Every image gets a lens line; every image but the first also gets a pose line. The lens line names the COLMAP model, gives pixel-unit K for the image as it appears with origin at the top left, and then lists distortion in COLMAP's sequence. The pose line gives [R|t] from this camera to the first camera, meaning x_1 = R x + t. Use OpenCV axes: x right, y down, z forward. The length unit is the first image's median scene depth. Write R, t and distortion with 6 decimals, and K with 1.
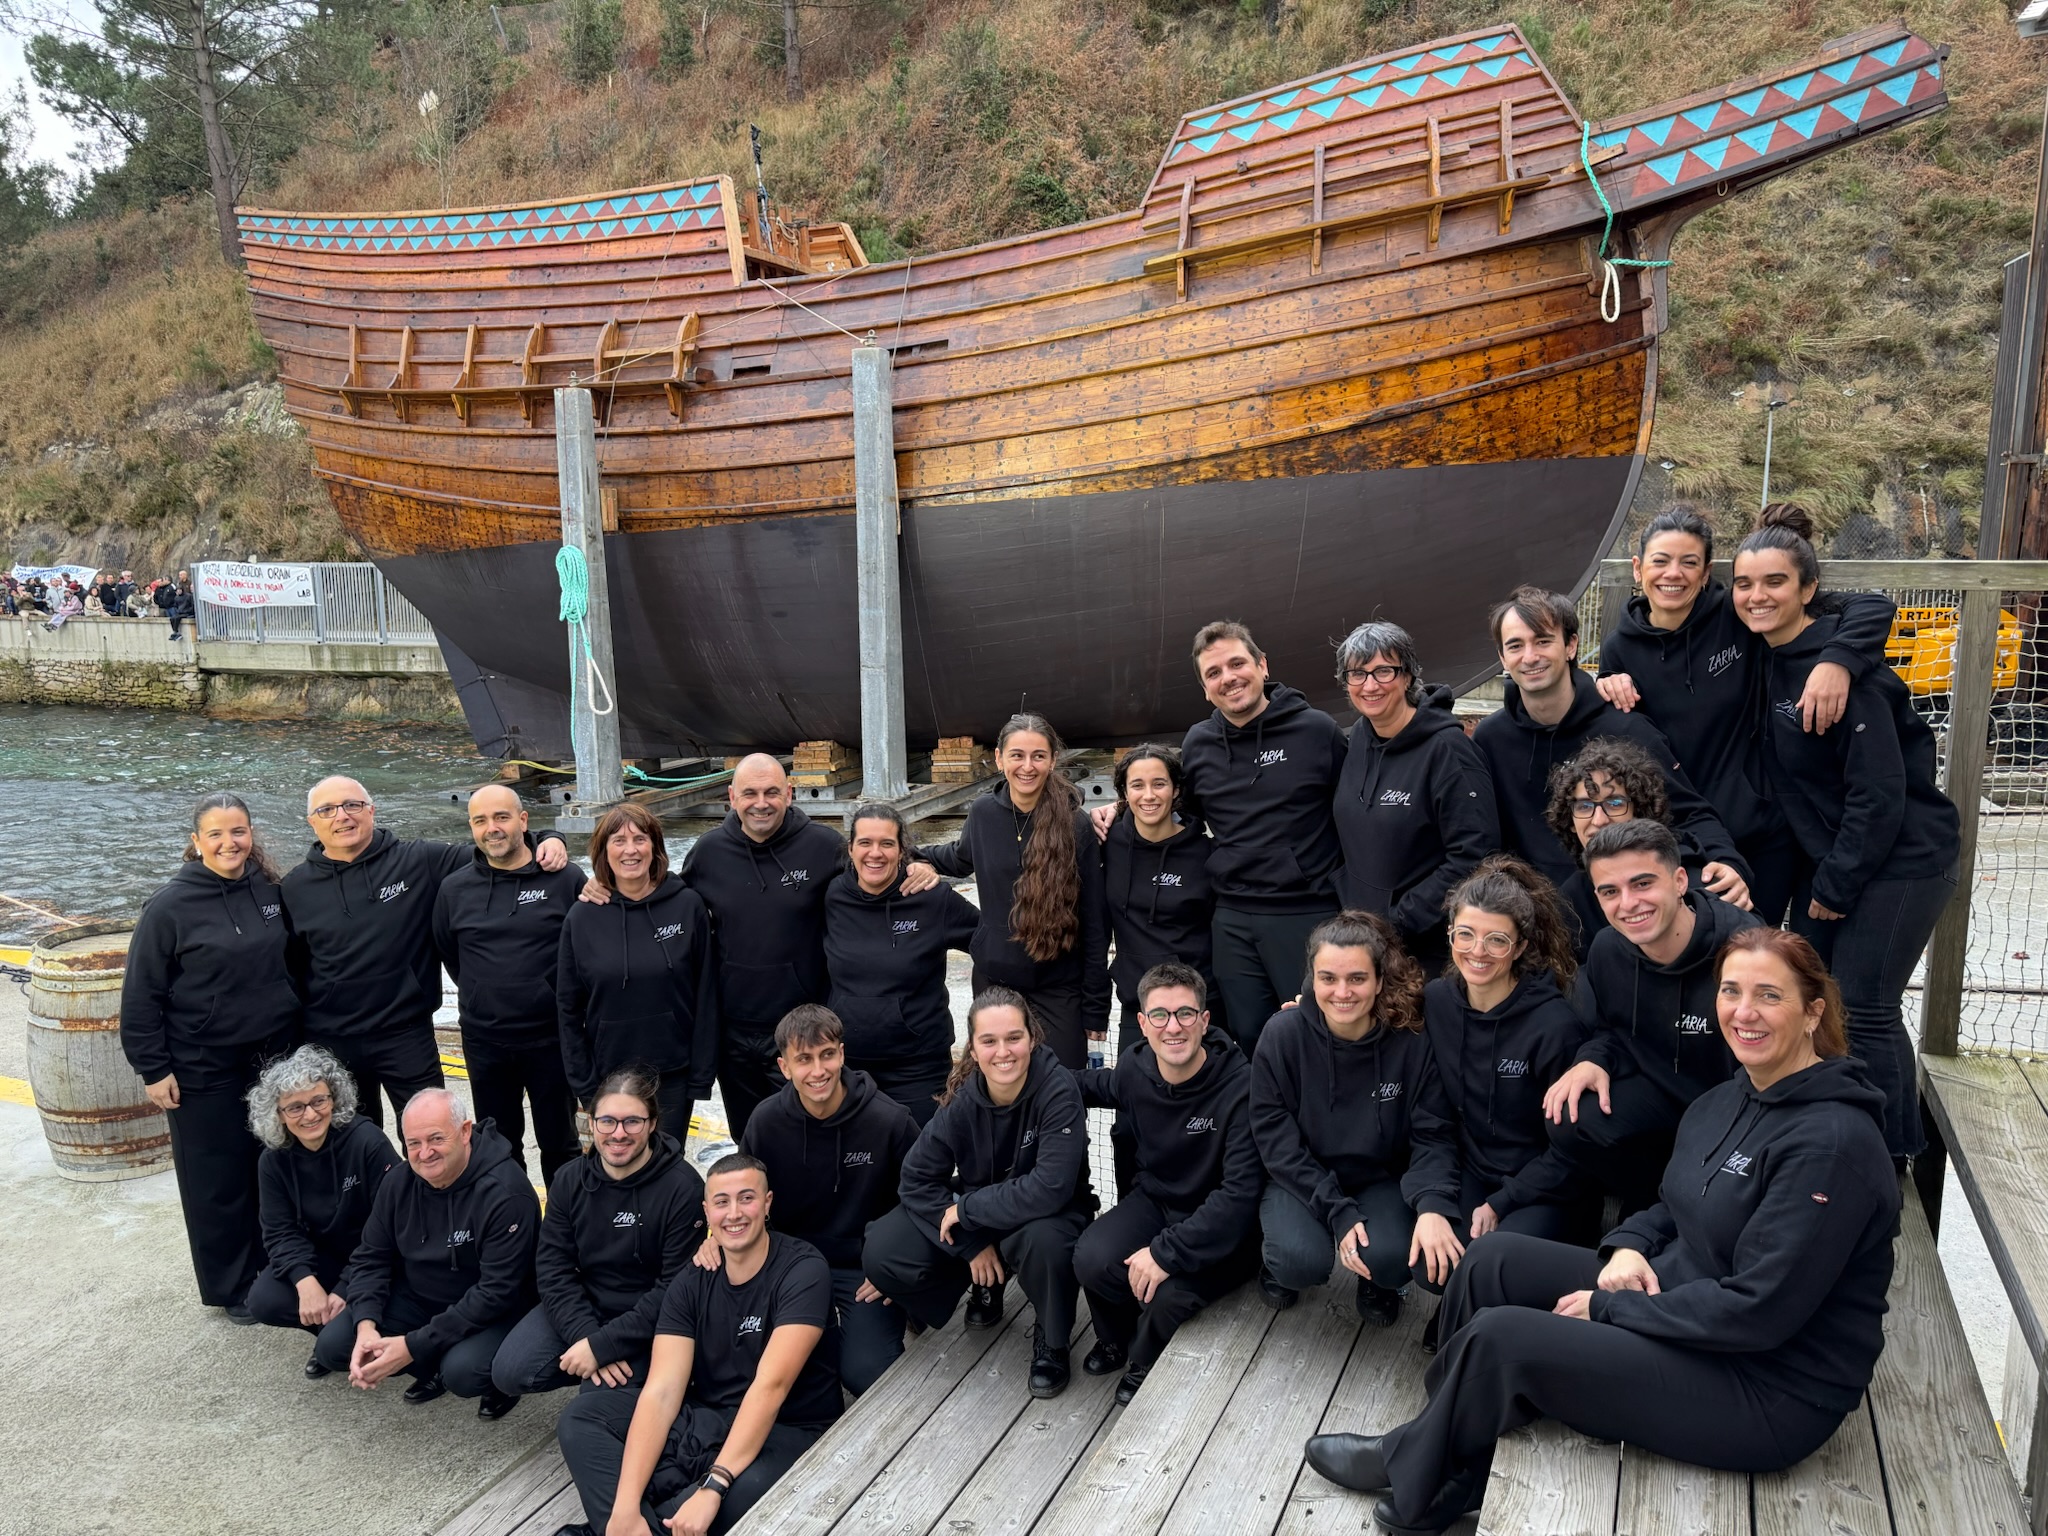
lens RADIAL K [[1461.2, 0, 1024.0], [0, 1461.2, 768.0], [0, 0, 1]] dist [0.069677, -0.096440]
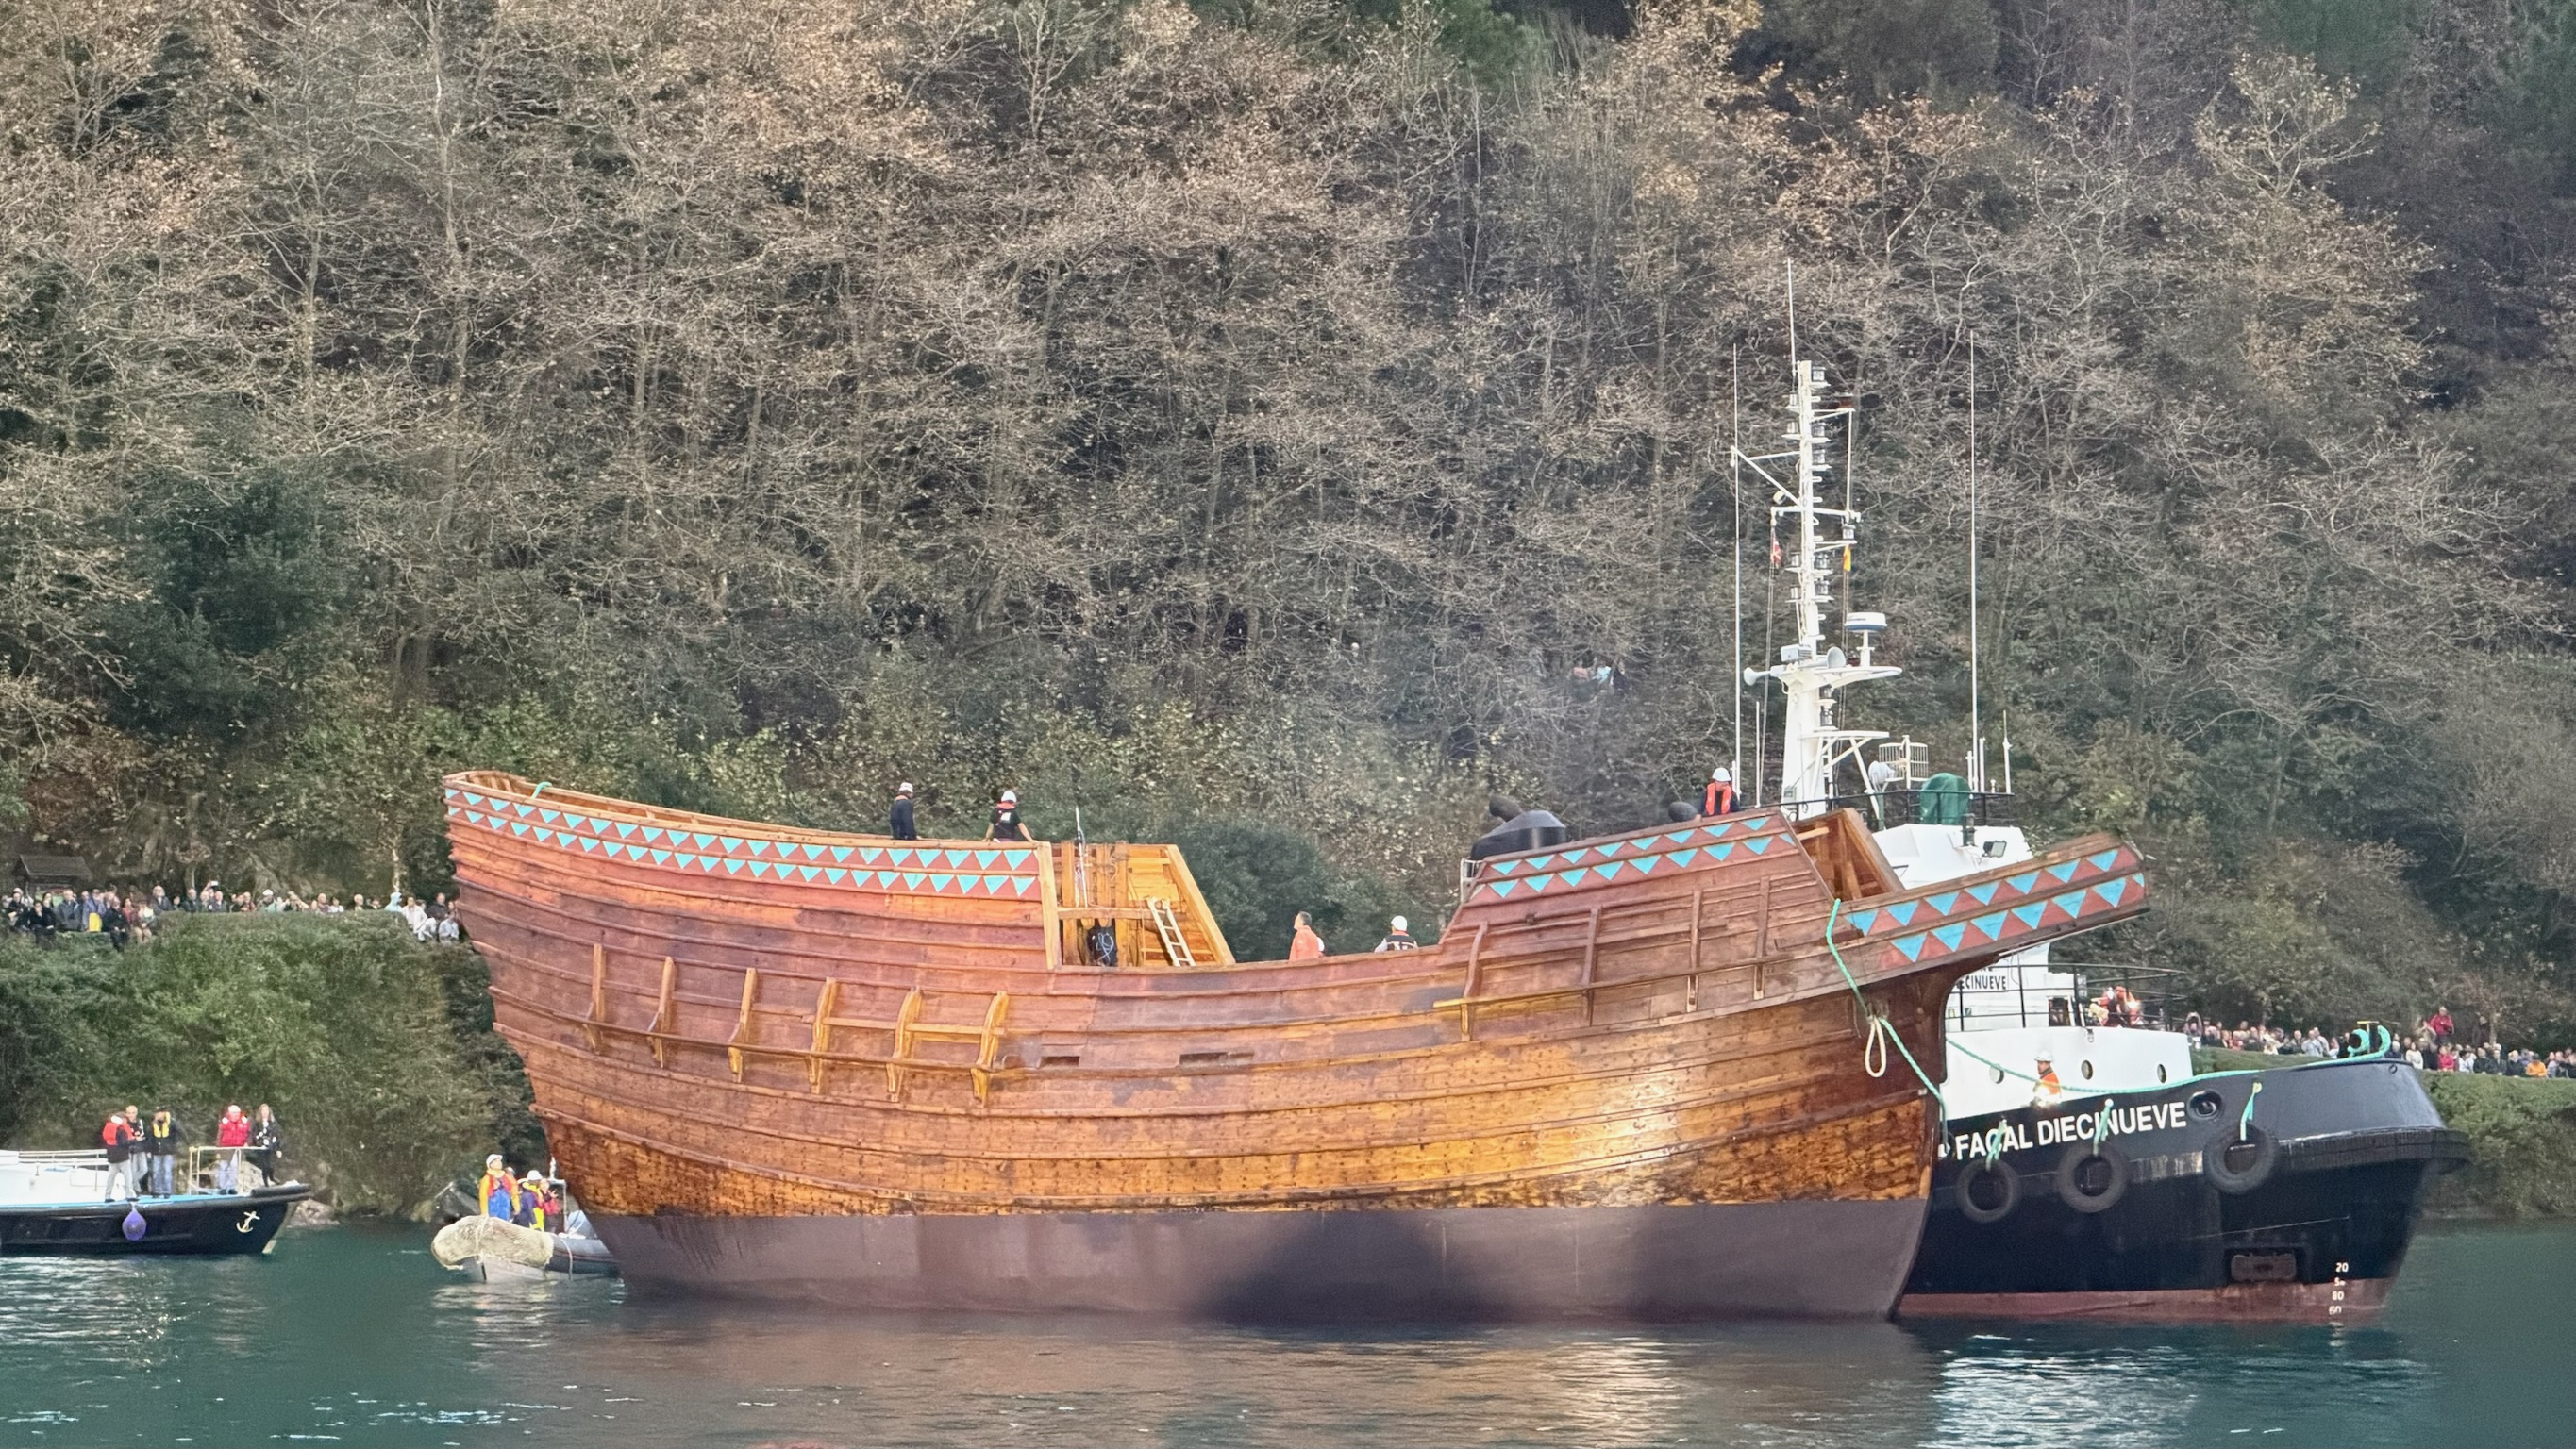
lens RADIAL K [[6849.3, 0, 1288.0], [0, 6849.3, 724.5], [0, 0, 1]] dist [0.461170, -0.151784]
pose [[0.992818, 0.039471, -0.112933, 0.528442], [-0.057857, 0.984683, -0.164473, 0.283425], [0.104711, 0.169826, 0.979895, -3.910408]]
